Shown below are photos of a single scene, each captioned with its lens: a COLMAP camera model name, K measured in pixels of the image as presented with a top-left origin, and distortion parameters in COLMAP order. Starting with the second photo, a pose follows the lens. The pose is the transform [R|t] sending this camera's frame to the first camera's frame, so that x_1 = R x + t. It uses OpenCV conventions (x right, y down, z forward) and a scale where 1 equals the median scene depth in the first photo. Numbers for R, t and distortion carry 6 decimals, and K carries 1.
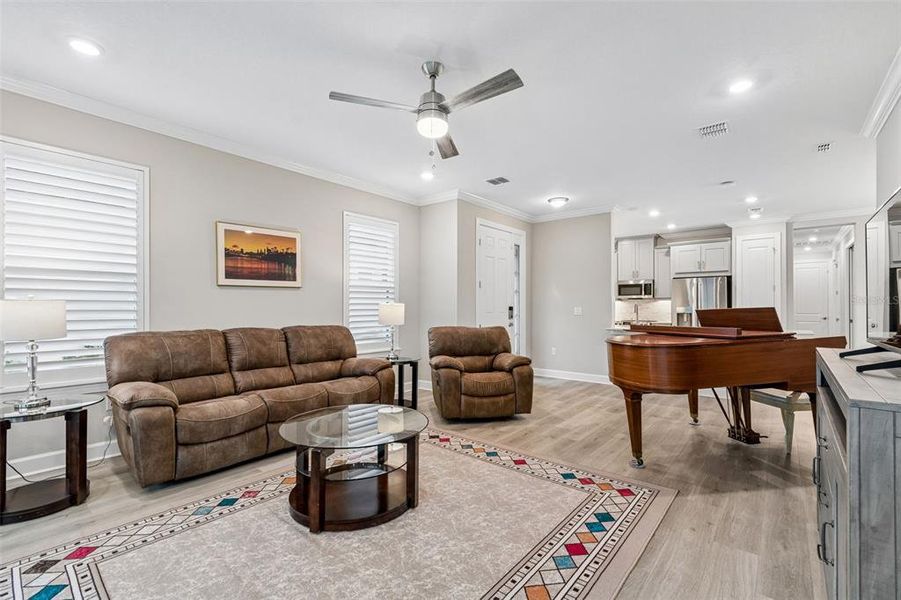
lens RADIAL K [[397.7, 0, 454.8], [0, 397.7, 302.3], [0, 0, 1]] dist [0.002417, -0.000297]
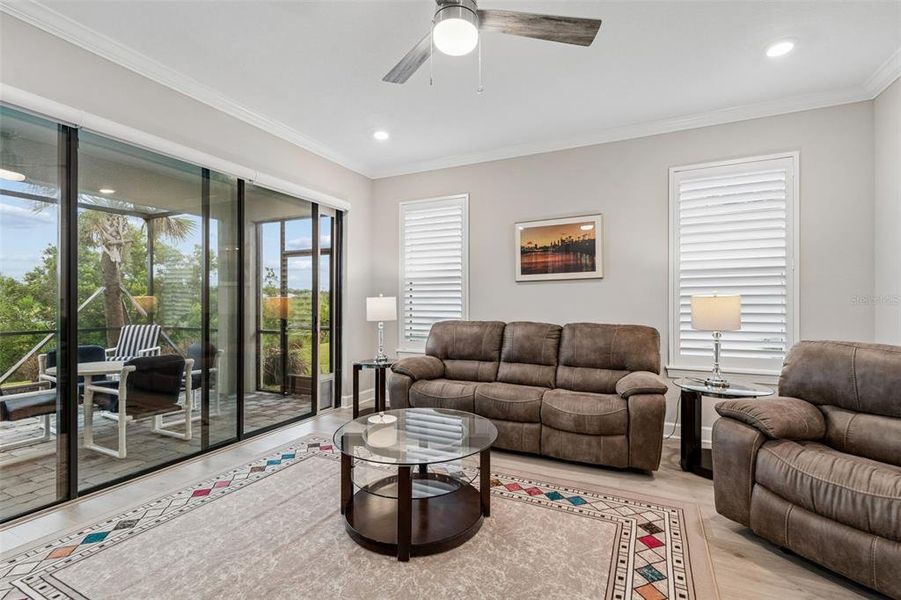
lens RADIAL K [[397.7, 0, 454.8], [0, 397.7, 302.3], [0, 0, 1]] dist [0.002417, -0.000297]
pose [[0.244352, -0.000954, -0.969686, 0.430692], [0.011993, 0.999926, 0.002039, 0.010127], [0.969613, -0.012127, 0.244345, 0.588744]]
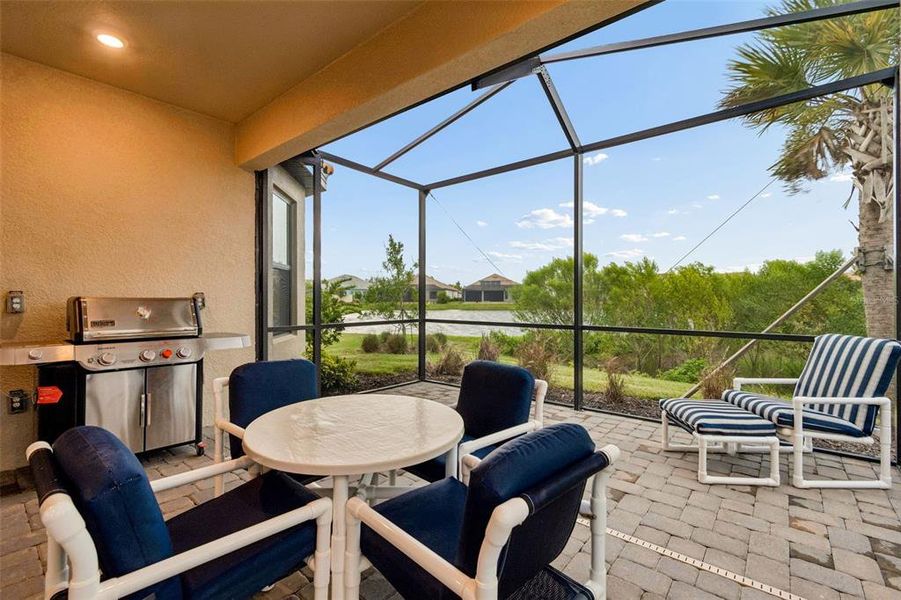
lens RADIAL K [[400.8, 0, 457.5], [0, 400.8, 296.2], [0, 0, 1]] dist [0.004320, 0.001130]
pose [[-0.999932, 0.001731, -0.011515, -0.955212], [0.001925, 0.999856, -0.016836, 0.035551], [0.011484, -0.016857, -0.999792, 0.400334]]
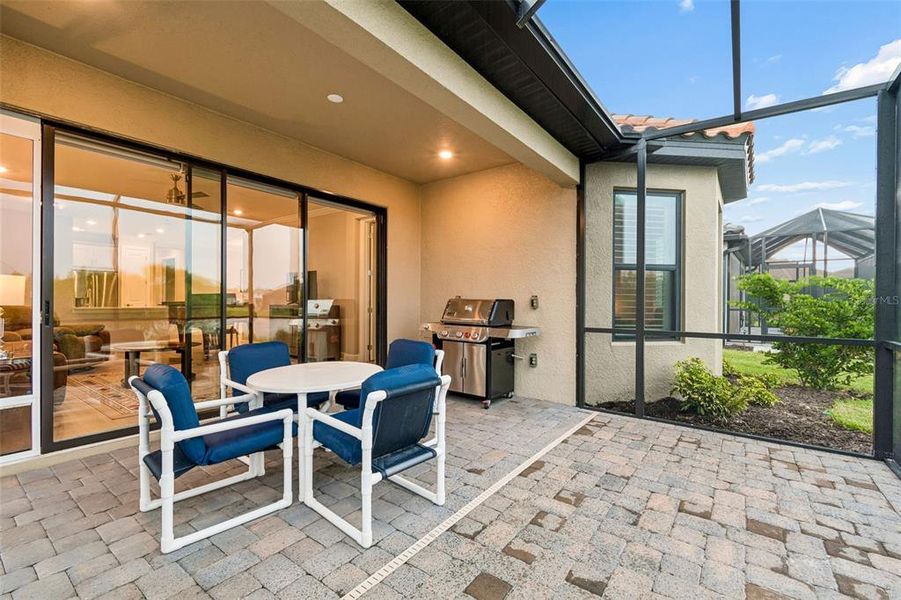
lens RADIAL K [[396.6, 0, 455.6], [0, 396.6, 299.9], [0, 0, 1]] dist [-0.001243, -0.000080]
pose [[-0.056438, 0.005357, 0.998392, -1.610384], [-0.020422, 0.999770, -0.006519, 0.037002], [-0.998197, -0.020757, -0.056316, -0.280581]]
